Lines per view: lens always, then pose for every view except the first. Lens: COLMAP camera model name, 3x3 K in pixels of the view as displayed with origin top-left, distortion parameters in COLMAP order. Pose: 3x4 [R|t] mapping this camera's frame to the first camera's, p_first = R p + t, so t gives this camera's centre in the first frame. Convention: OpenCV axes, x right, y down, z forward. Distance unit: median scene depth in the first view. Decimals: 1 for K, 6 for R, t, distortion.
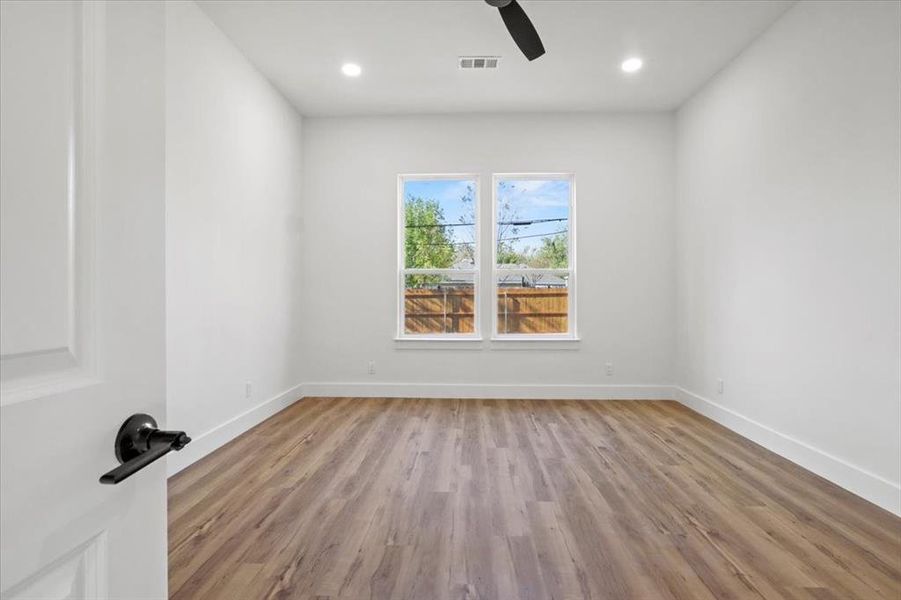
lens RADIAL K [[457.0, 0, 450.5], [0, 457.0, 308.3], [0, 0, 1]] dist [-0.021611, 0.012867]
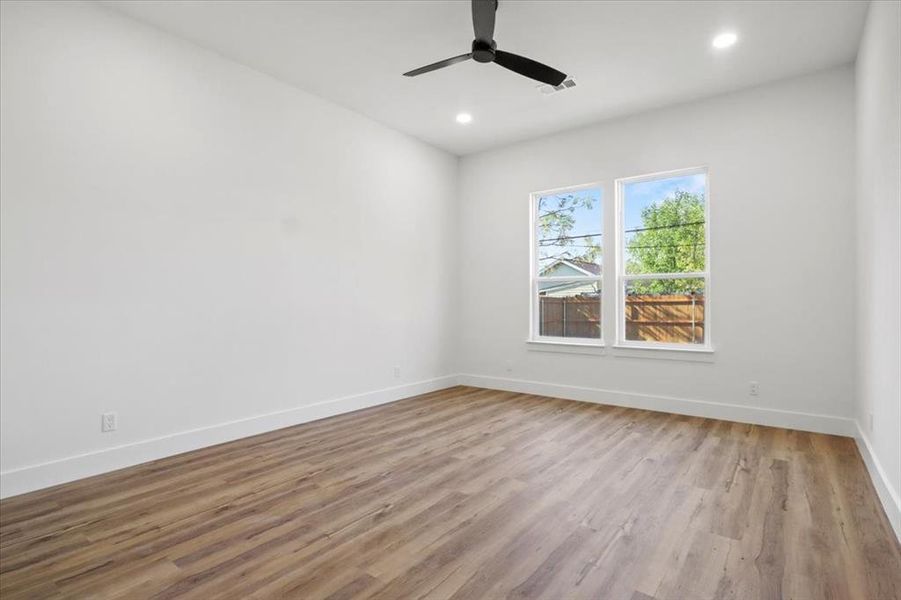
lens RADIAL K [[457.0, 0, 450.5], [0, 457.0, 308.3], [0, 0, 1]] dist [-0.021611, 0.012867]
pose [[0.818478, 0.007782, -0.574485, 0.445529], [-0.015355, 0.999847, -0.008332, -0.002010], [0.574333, 0.015641, 0.818472, -0.037123]]
